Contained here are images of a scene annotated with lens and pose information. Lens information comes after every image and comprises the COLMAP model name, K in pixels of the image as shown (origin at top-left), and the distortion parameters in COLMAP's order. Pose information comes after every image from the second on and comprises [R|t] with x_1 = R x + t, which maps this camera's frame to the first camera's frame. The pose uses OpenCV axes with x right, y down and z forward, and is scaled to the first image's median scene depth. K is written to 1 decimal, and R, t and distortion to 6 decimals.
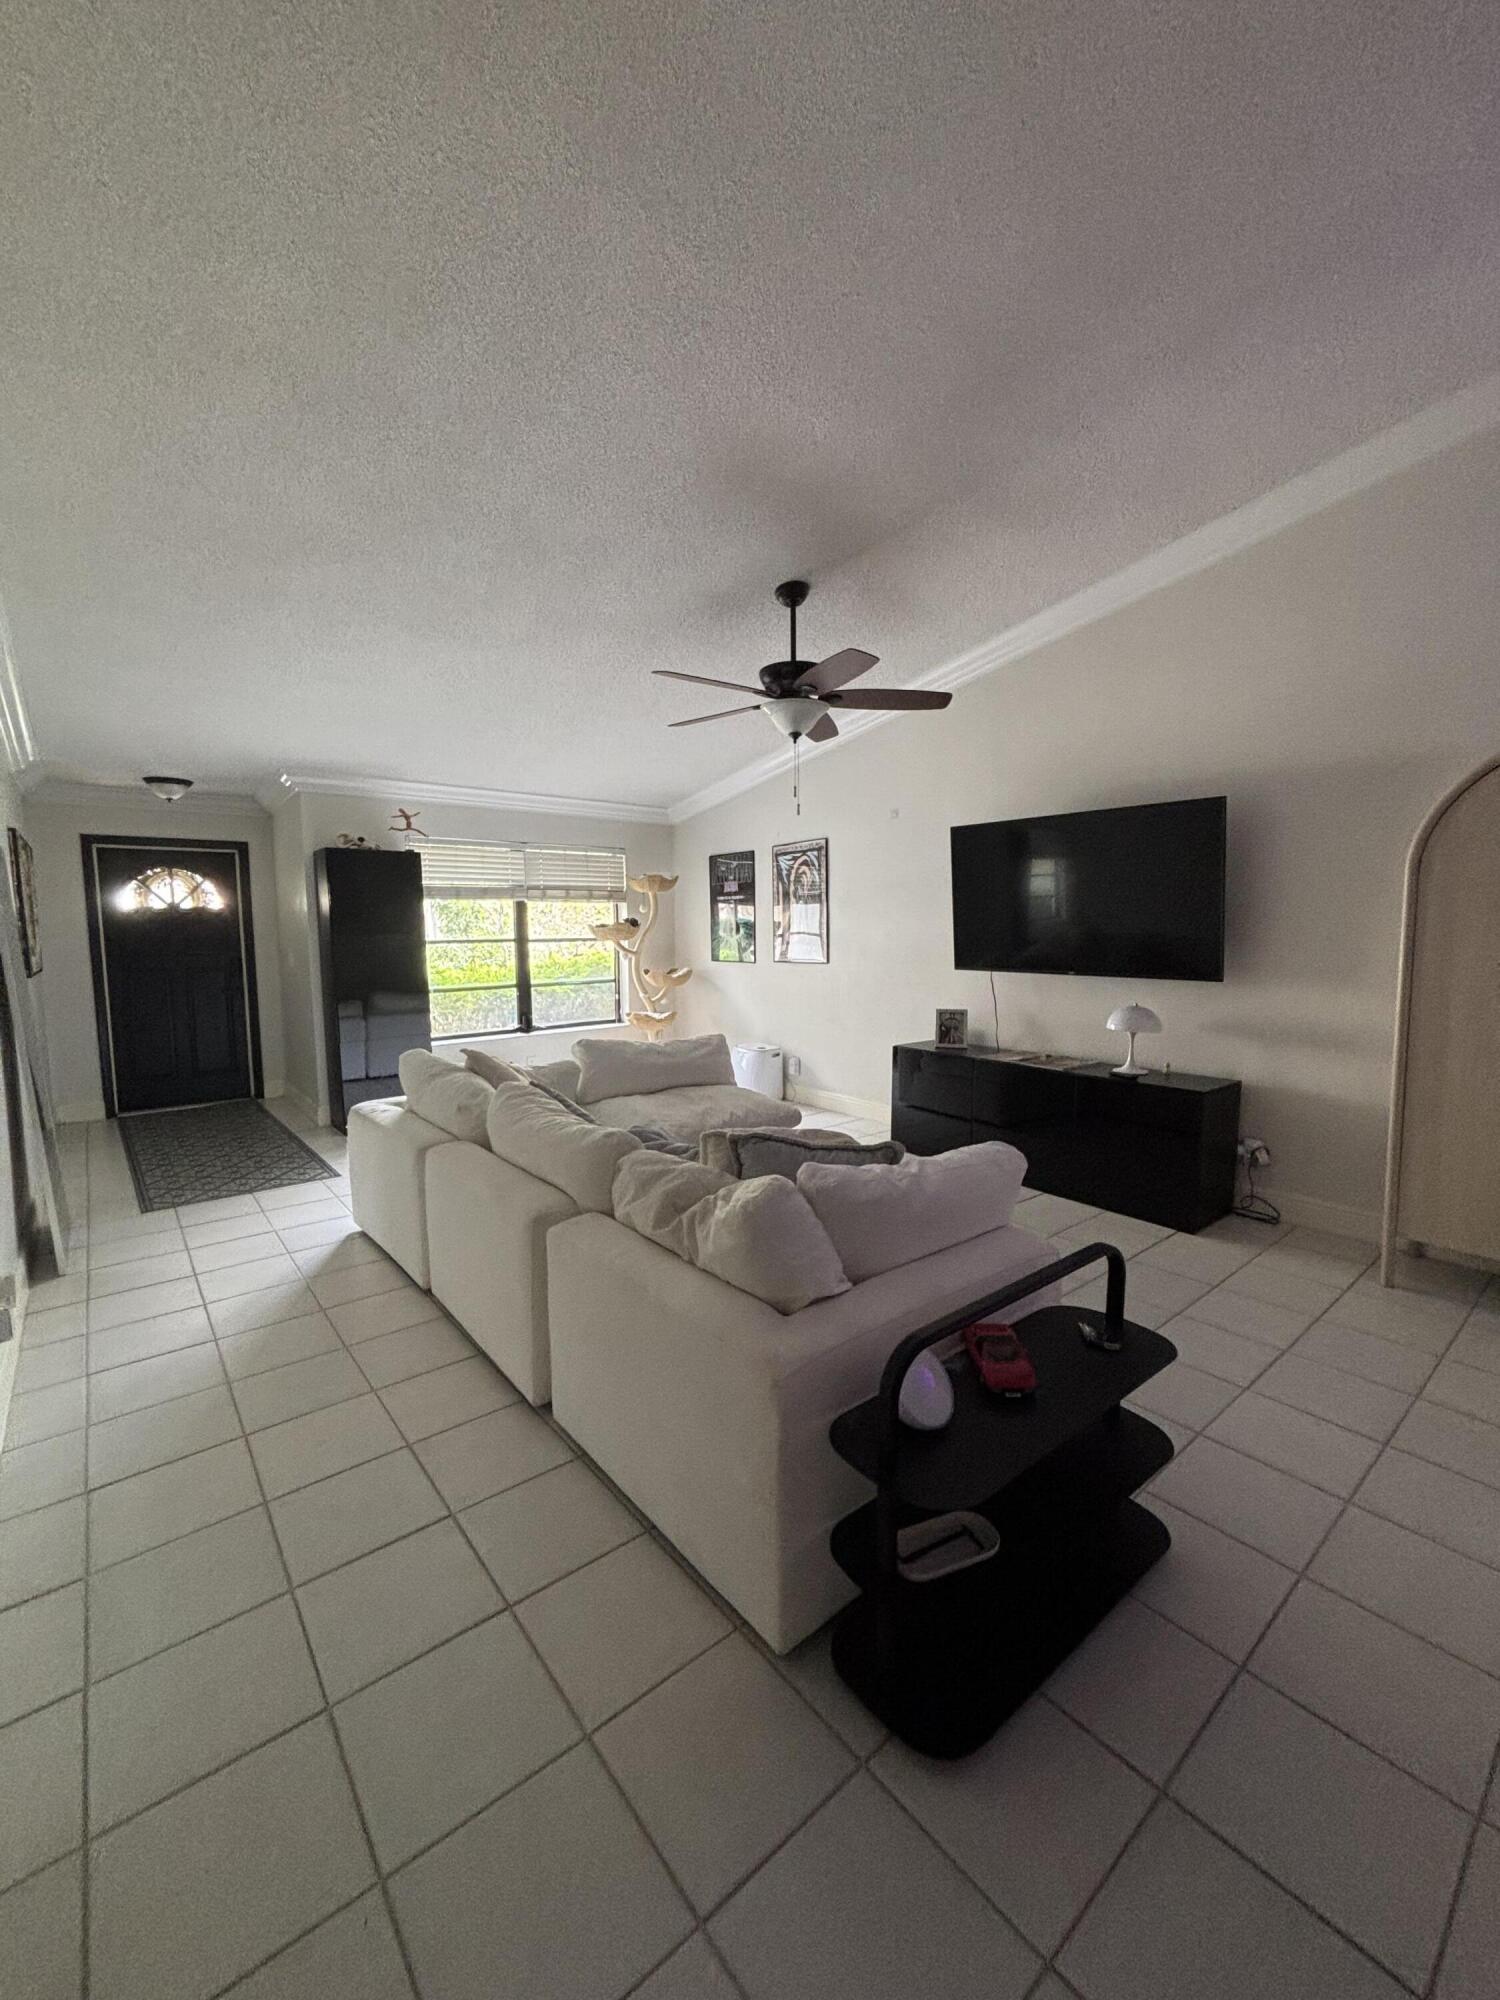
lens RADIAL K [[811.4, 0, 742.5], [0, 811.4, 1000.0], [0, 0, 1]] dist [-0.009189, 0.000049]
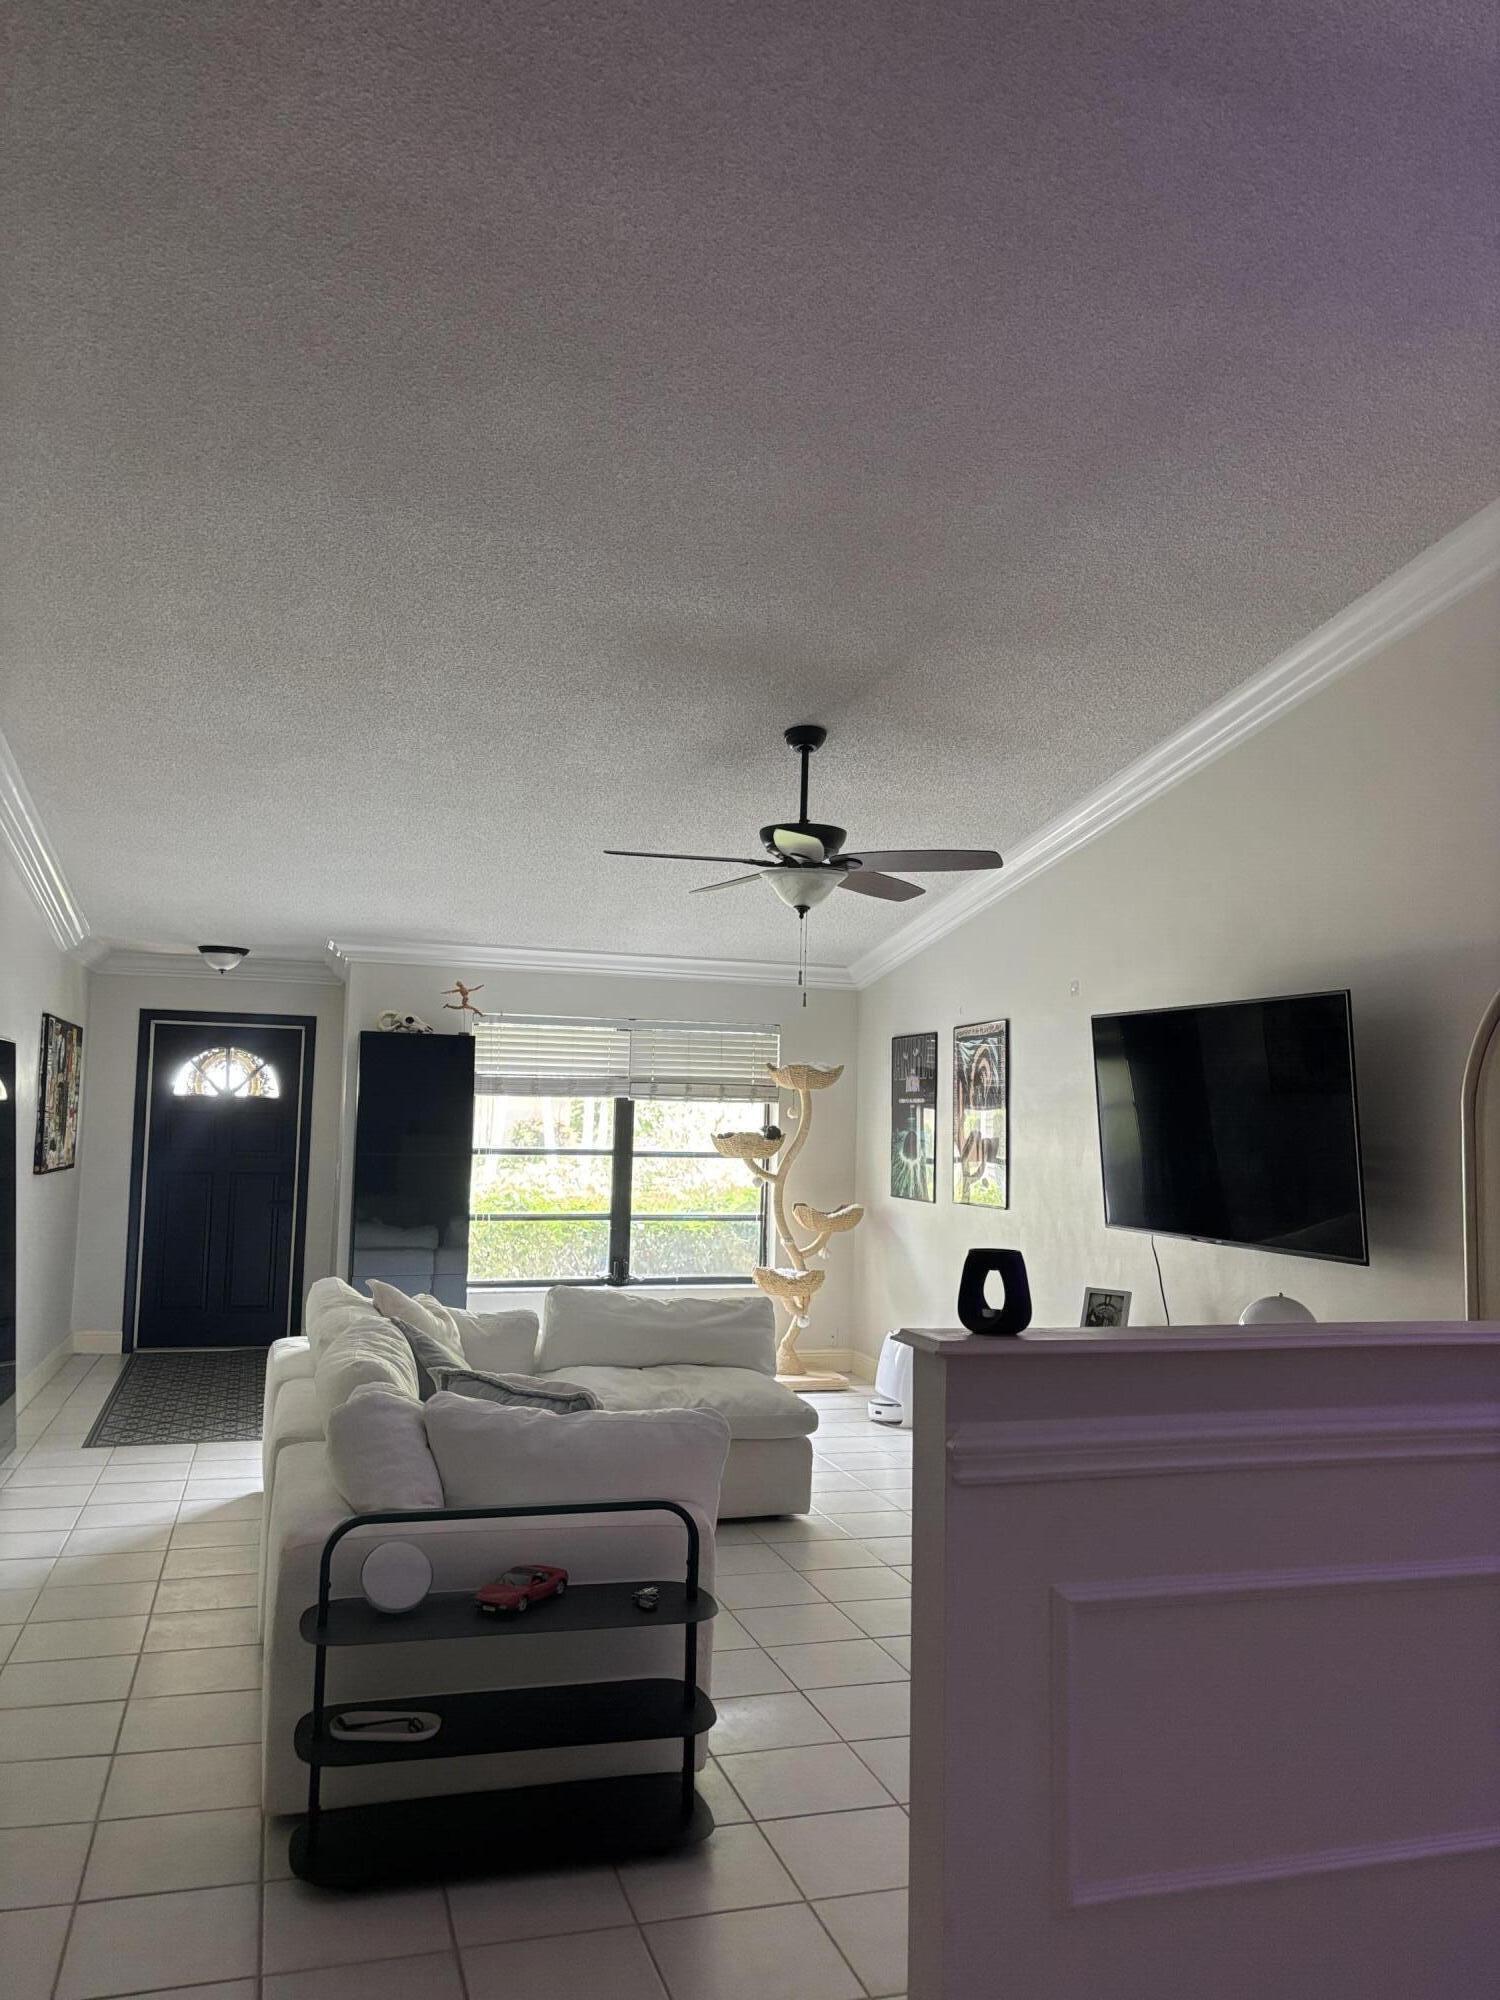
lens RADIAL K [[1490.0, 0, 728.9], [0, 1490.0, 988.9], [0, 0, 1]] dist [0.099870, -0.189207]
pose [[0.925905, -0.004094, -0.377734, 0.337088], [-0.063187, 0.984175, -0.165552, -0.004546], [0.372434, 0.177154, 0.910994, -0.204342]]
